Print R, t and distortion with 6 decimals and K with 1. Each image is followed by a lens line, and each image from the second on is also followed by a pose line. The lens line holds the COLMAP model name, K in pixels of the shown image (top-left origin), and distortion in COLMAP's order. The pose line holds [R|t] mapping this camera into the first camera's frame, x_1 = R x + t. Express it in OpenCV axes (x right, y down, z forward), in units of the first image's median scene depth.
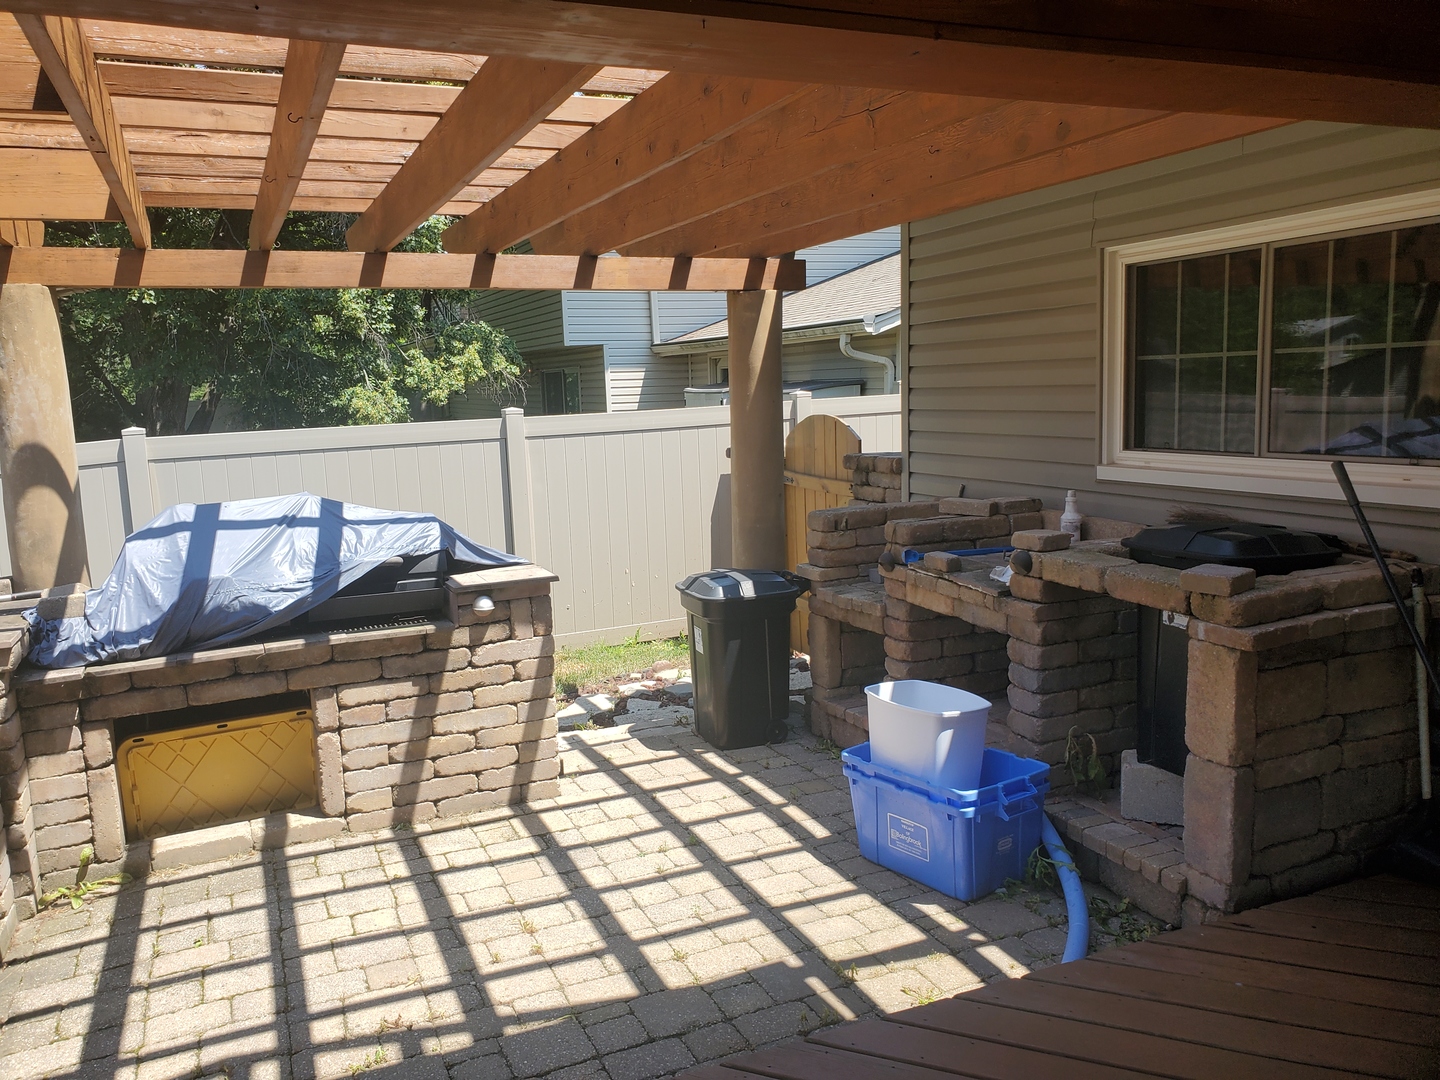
lens RADIAL K [[1111.9, 0, 703.7], [0, 1111.9, 538.4], [0, 0, 1]] dist [0.006613, 0.006127]
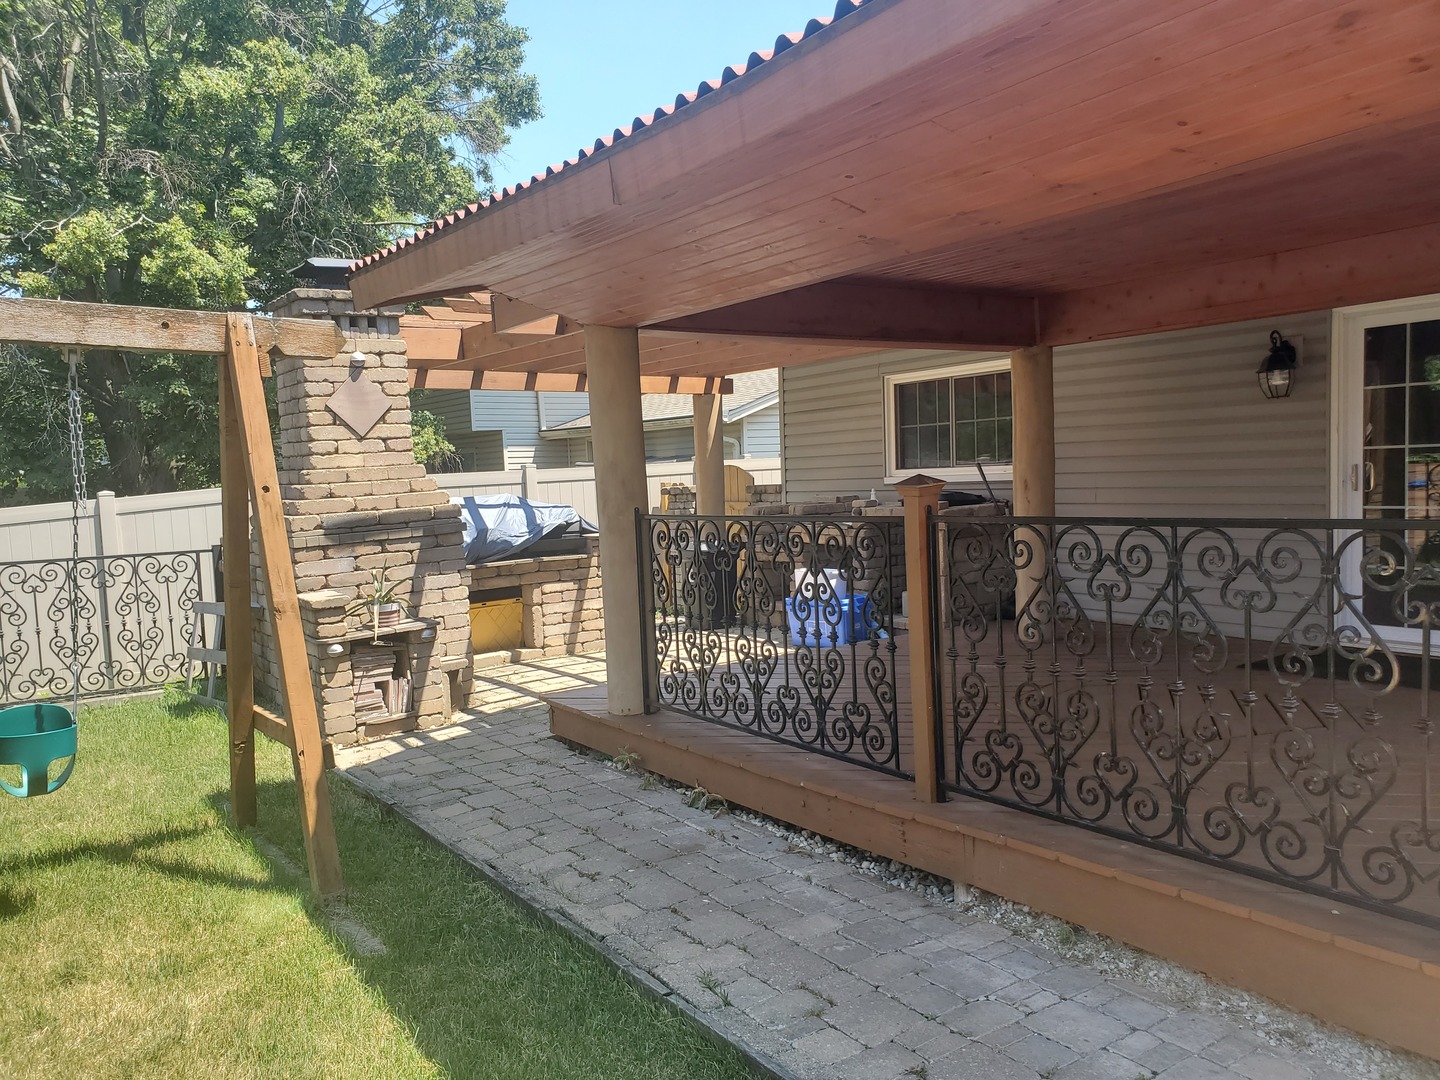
lens RADIAL K [[1122.1, 0, 714.1], [0, 1122.1, 547.6], [0, 0, 1]] dist [0.016308, -0.007523]
pose [[0.977989, -0.017616, 0.207909, -0.385777], [0.033484, 0.996766, -0.073051, 0.198006], [-0.205950, 0.078404, 0.975416, -0.939525]]
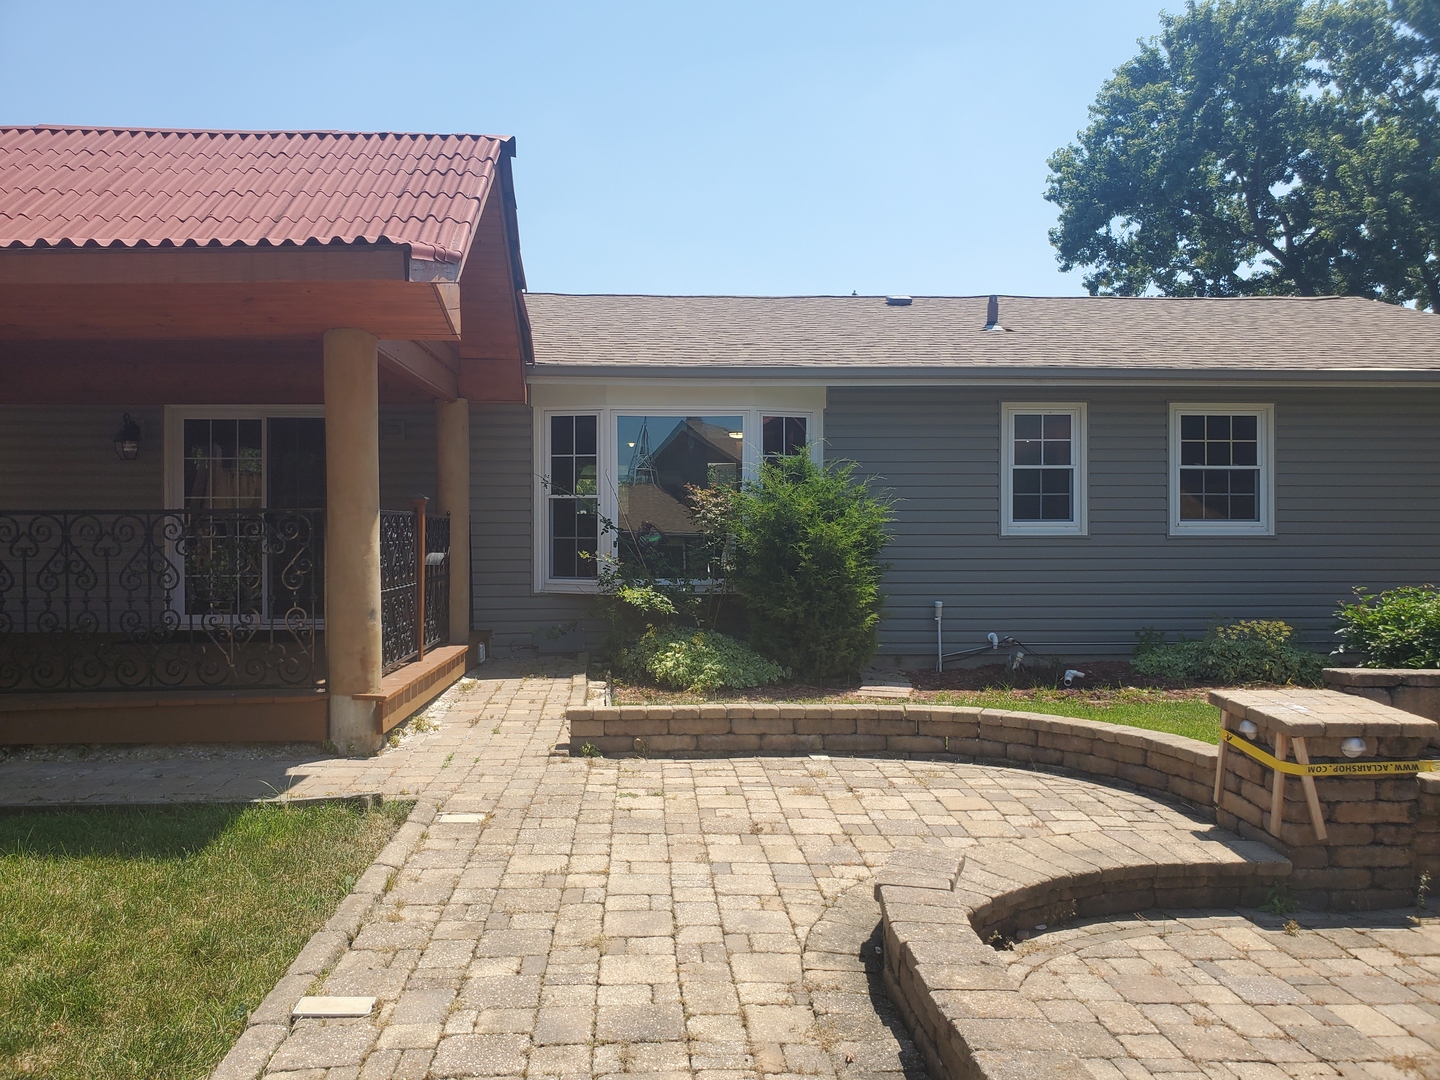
lens RADIAL K [[1111.9, 0, 703.7], [0, 1111.9, 538.4], [0, 0, 1]] dist [0.006613, 0.006127]
pose [[0.327801, 0.021611, 0.944500, -0.972698], [0.120095, 0.990675, -0.064348, 0.330517], [-0.937083, 0.134523, 0.322149, -1.342626]]
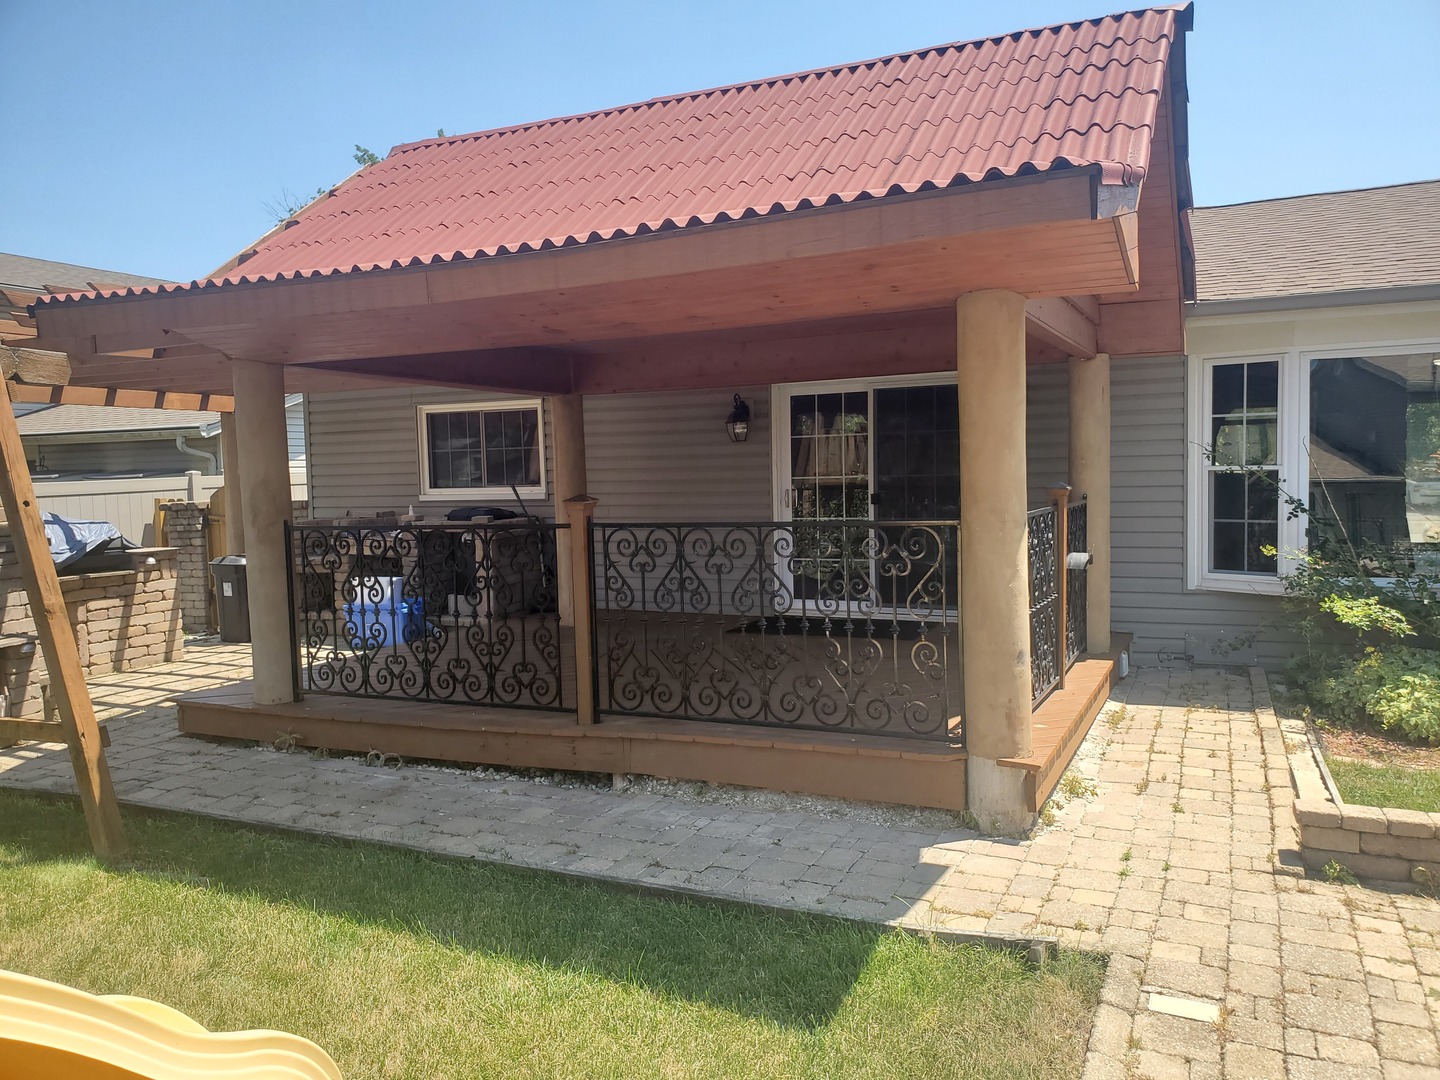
lens RADIAL K [[1130.4, 0, 739.4], [0, 1130.4, 535.5], [0, 0, 1]] dist [0.044699, -0.067387]
pose [[0.725092, -0.022235, 0.688293, -0.770103], [0.092949, 0.993493, -0.065824, 0.226428], [-0.682351, 0.111704, 0.722440, -1.140131]]
